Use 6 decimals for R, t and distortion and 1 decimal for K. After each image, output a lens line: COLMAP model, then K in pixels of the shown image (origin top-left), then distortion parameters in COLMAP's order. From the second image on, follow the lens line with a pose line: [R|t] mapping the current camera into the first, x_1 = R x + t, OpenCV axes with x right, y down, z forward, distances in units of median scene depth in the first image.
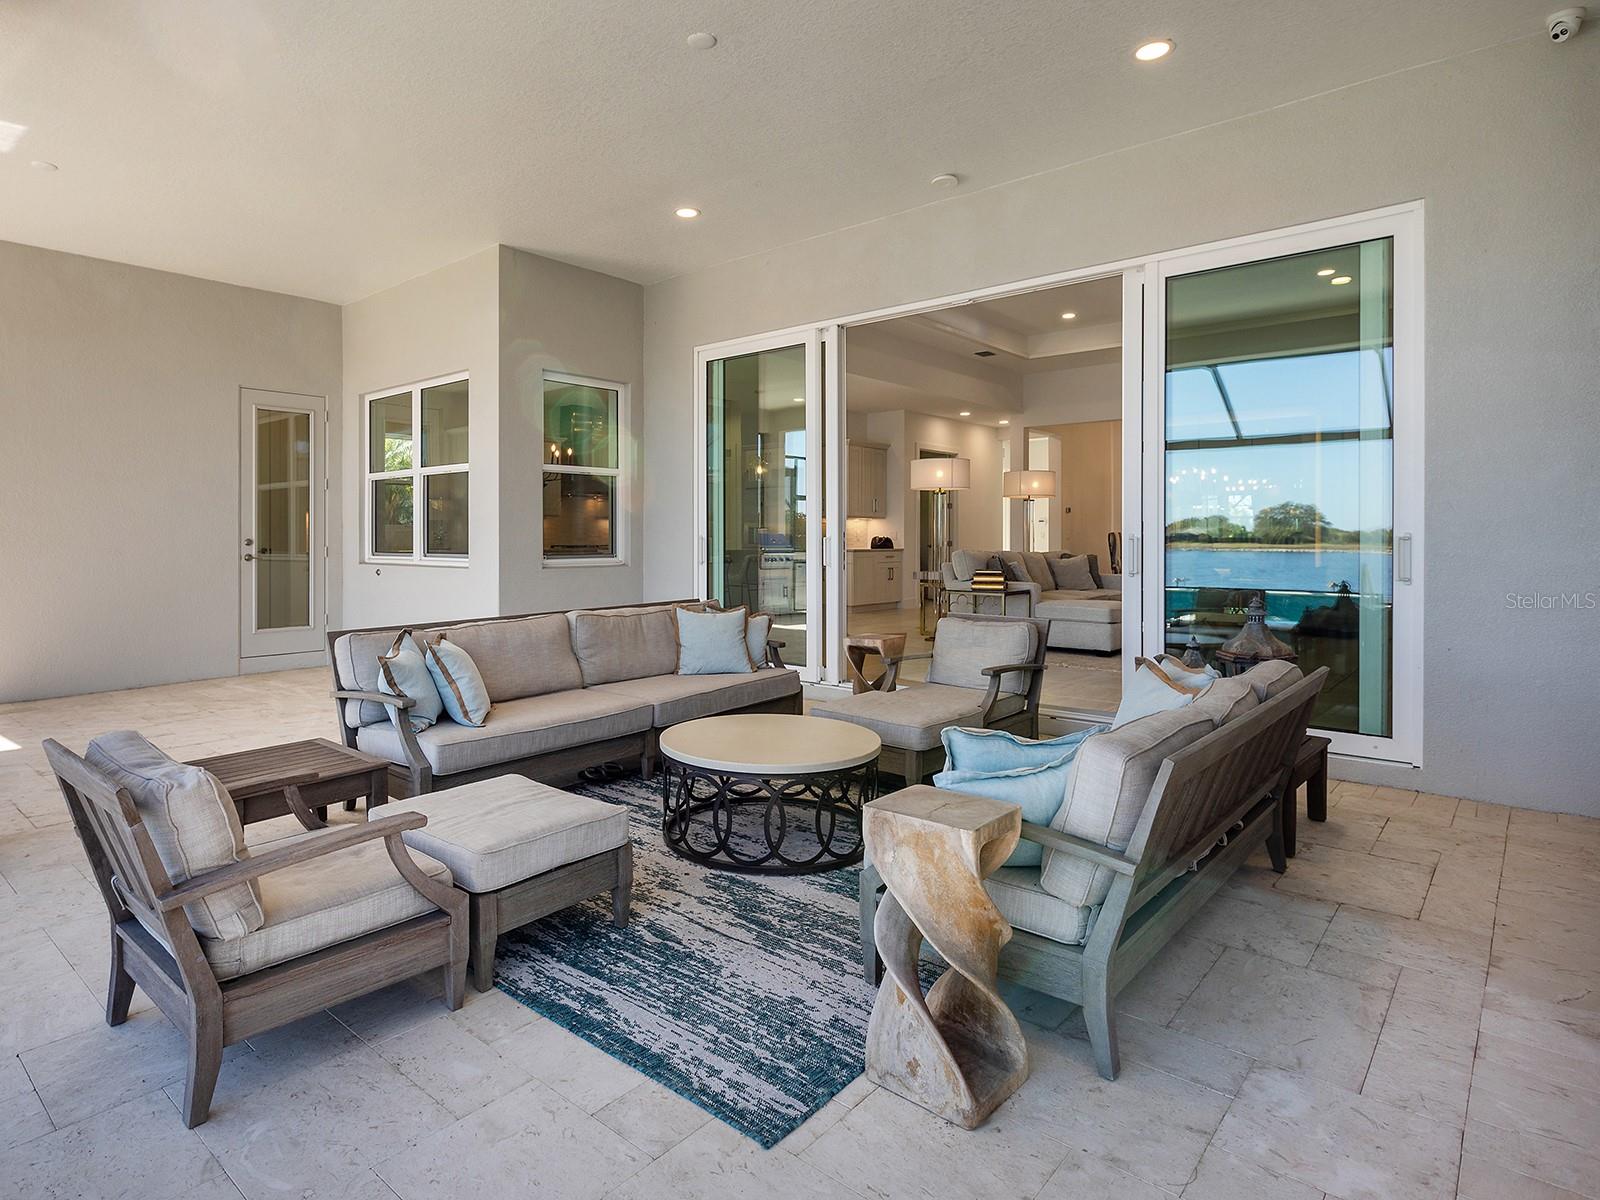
lens RADIAL K [[864.6, 0, 772.5], [0, 864.6, 539.4], [0, 0, 1]] dist [-0.004648, -0.000728]
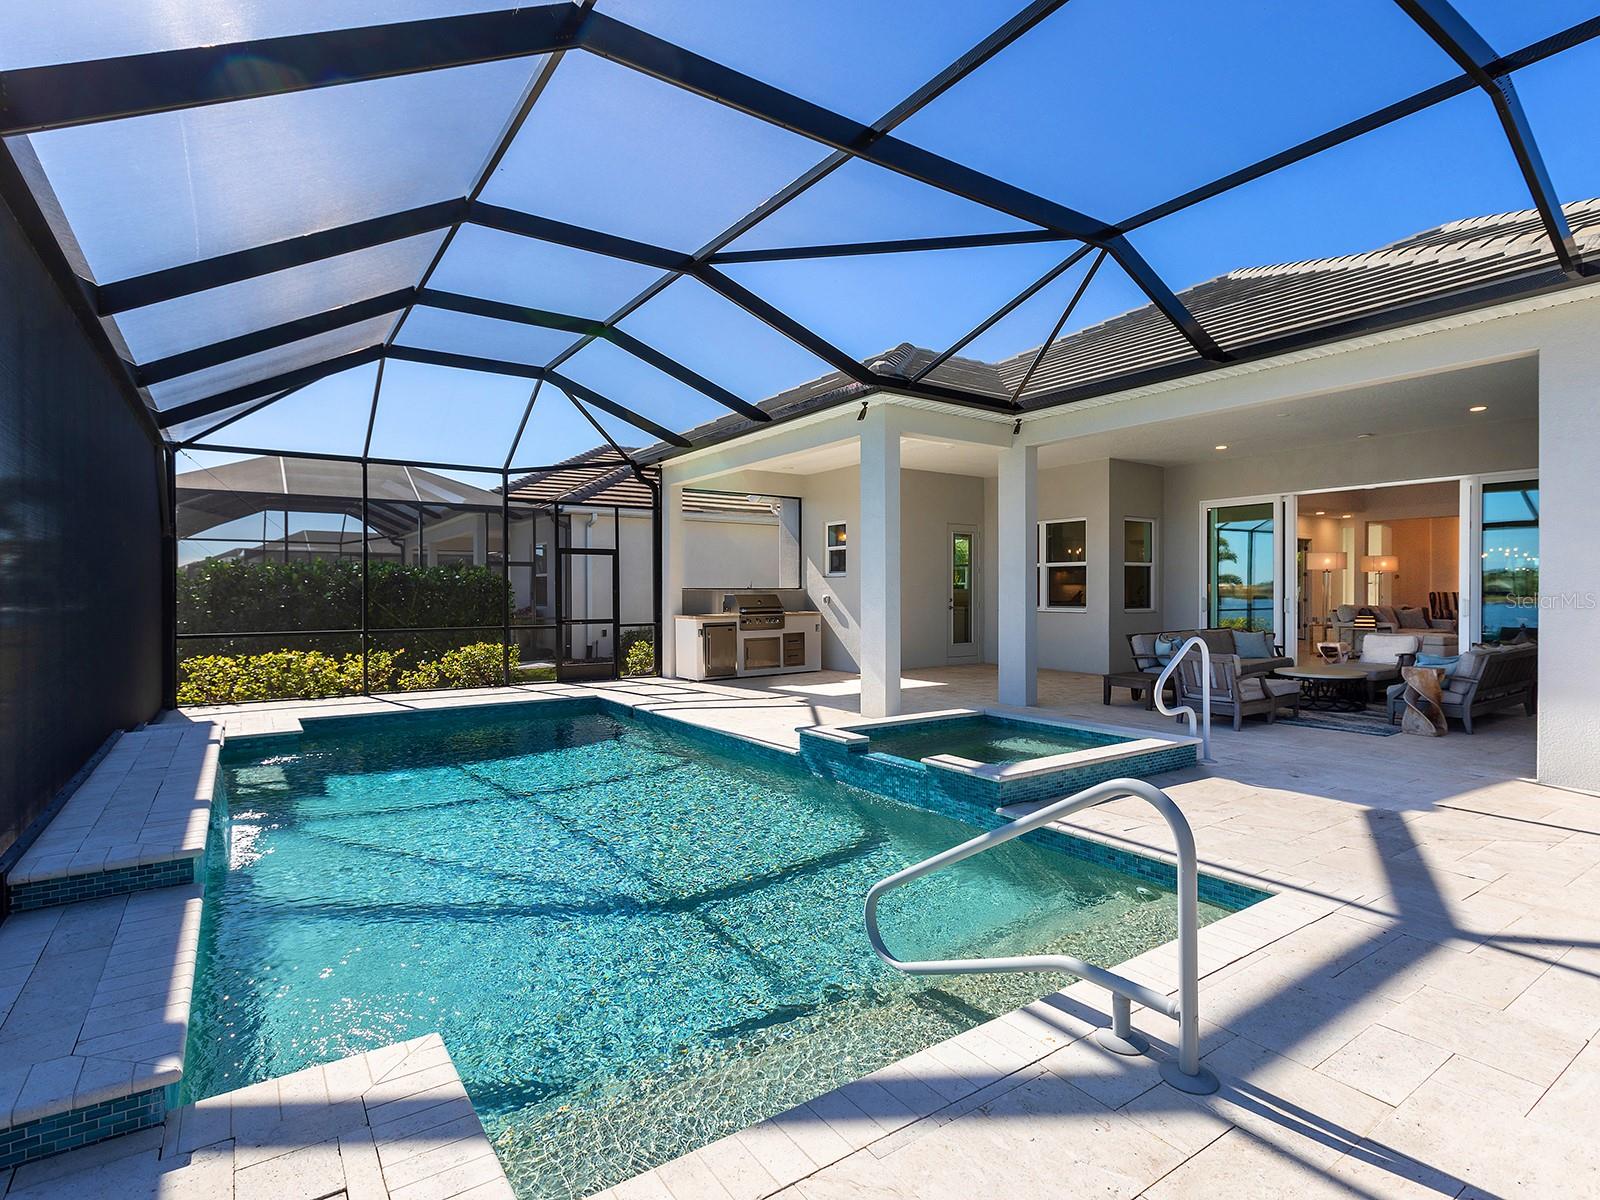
lens RADIAL K [[807.2, 0, 813.6], [0, 807.2, 589.4], [0, 0, 1]] dist [0.001005, 0.000299]
pose [[0.966419, -0.003506, -0.256947, -0.676256], [0.003106, 0.999993, -0.001962, -0.030061], [0.256952, 0.001098, 0.966423, -1.450261]]
